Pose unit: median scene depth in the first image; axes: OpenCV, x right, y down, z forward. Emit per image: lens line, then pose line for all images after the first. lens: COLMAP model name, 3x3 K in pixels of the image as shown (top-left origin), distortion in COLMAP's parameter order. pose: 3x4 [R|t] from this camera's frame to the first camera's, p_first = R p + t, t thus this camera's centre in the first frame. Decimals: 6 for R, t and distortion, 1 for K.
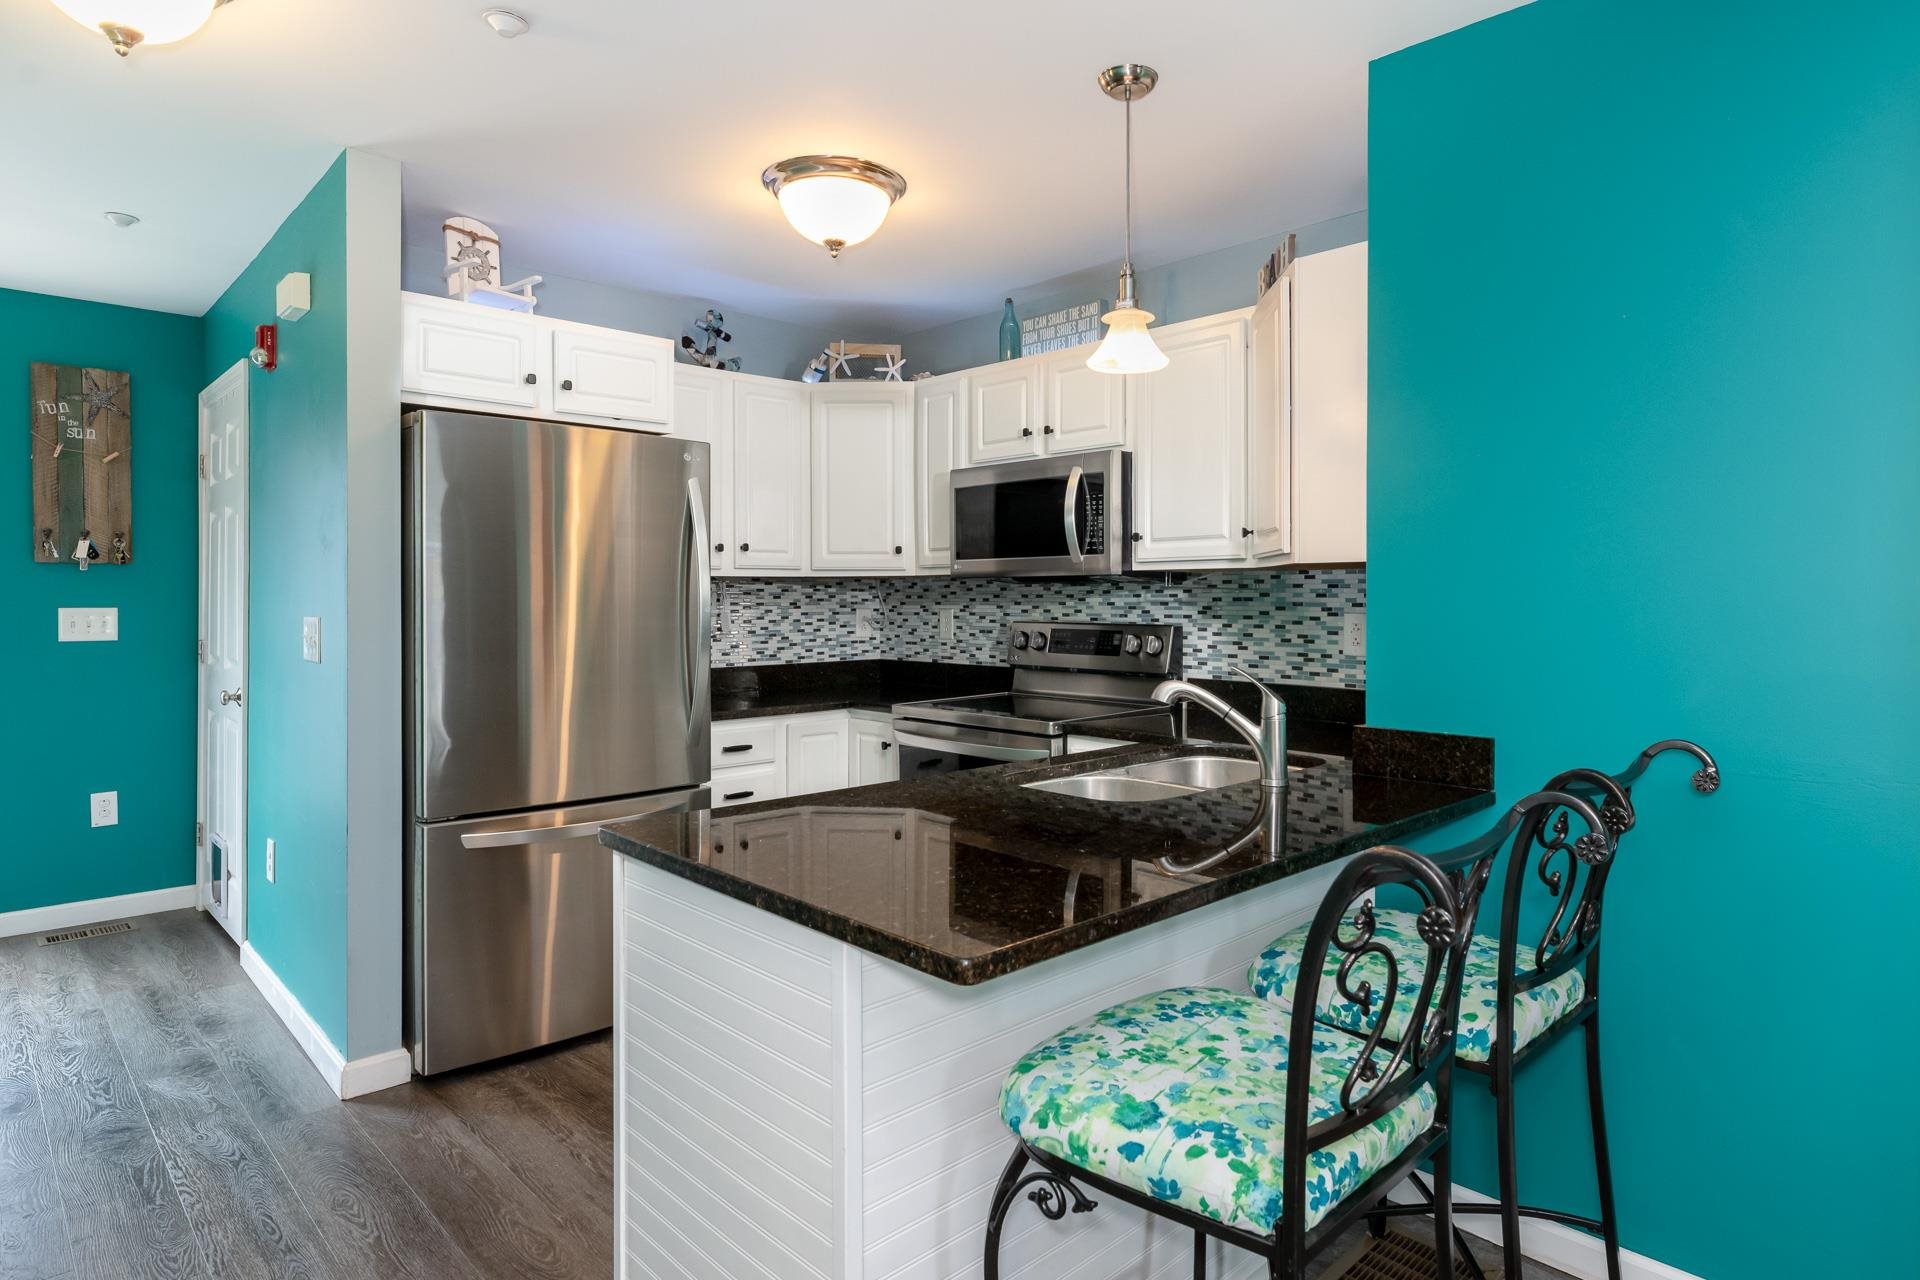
lens RADIAL K [[1067.4, 0, 1031.8], [0, 1067.4, 593.9], [0, 0, 1]] dist [-0.004906, 0.000041]
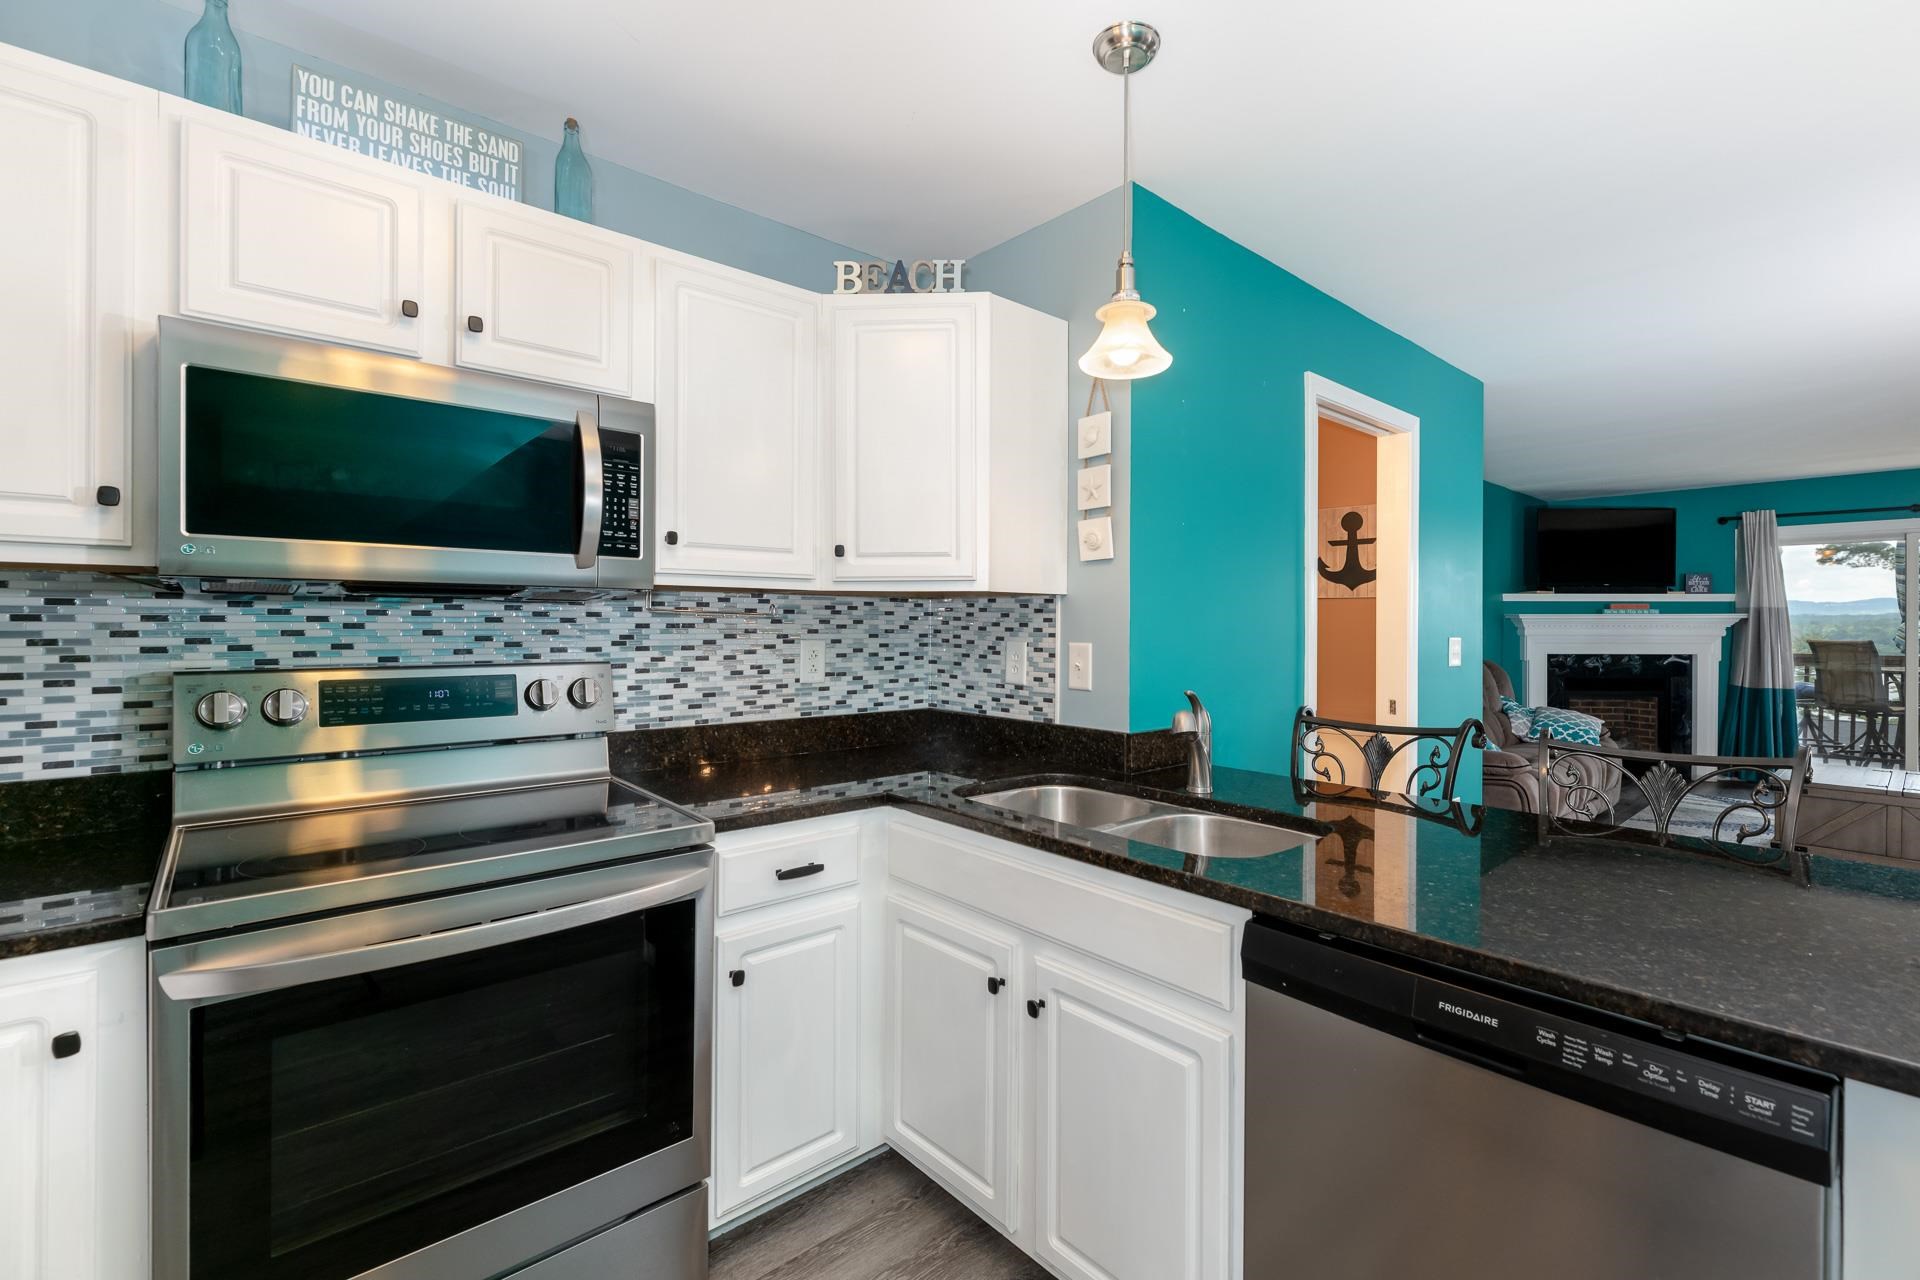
lens RADIAL K [[833.8, 0, 954.7], [0, 833.8, 627.1], [0, 0, 1]] dist [-0.008158, -0.000191]
pose [[0.066321, 0.000589, 0.997798, -0.419080], [-0.005159, 0.999987, -0.000248, 0.005067], [-0.997785, -0.005131, 0.066323, 0.745671]]
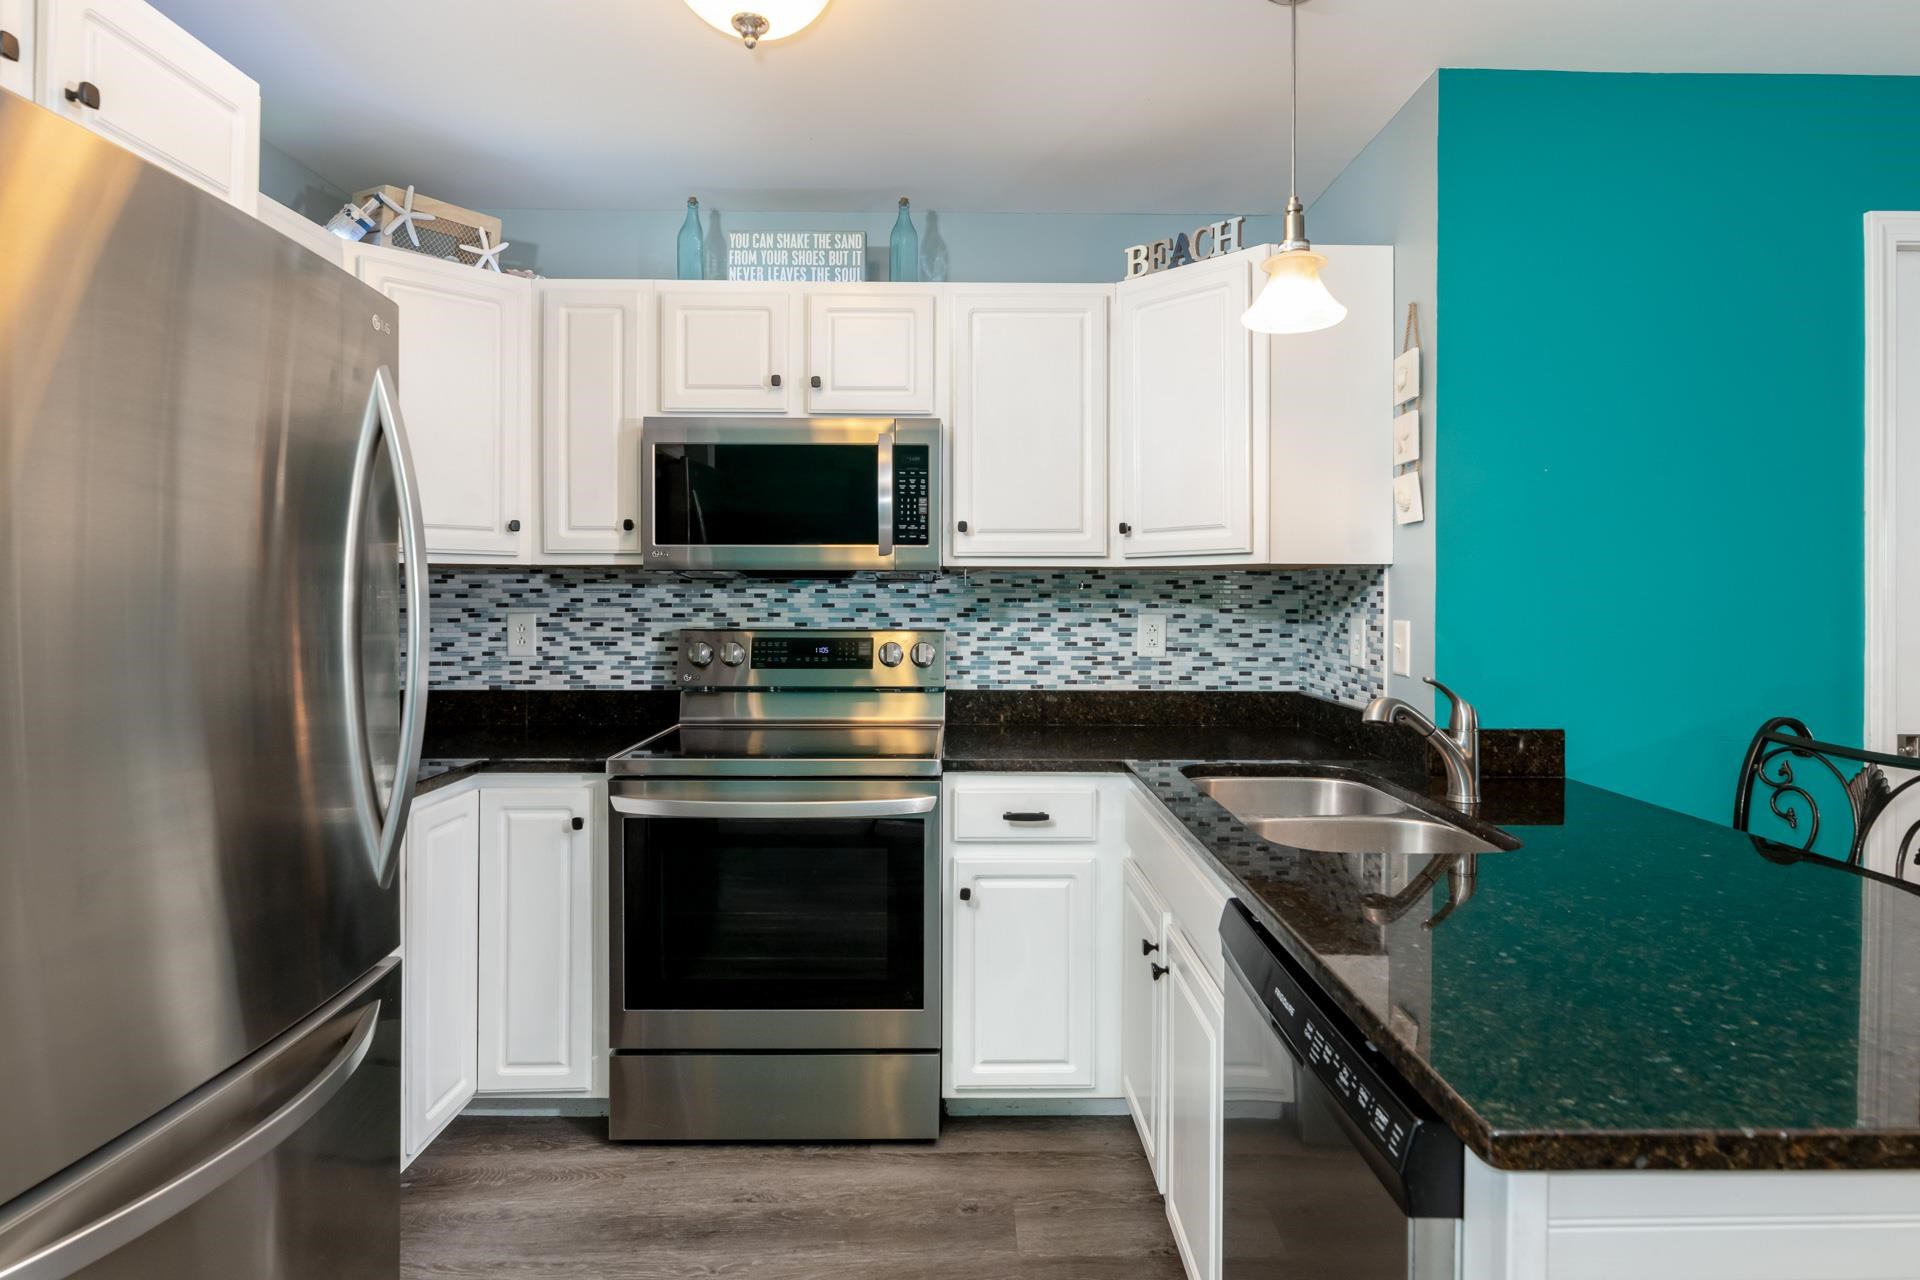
lens RADIAL K [[964.9, 0, 968.3], [0, 964.9, 604.1], [0, 0, 1]] dist [-0.013440, 0.001023]
pose [[0.701479, 0.001024, 0.712689, -0.421844], [-0.005658, 0.999975, 0.004133, 0.004999], [-0.712668, -0.006931, 0.701468, 0.444916]]
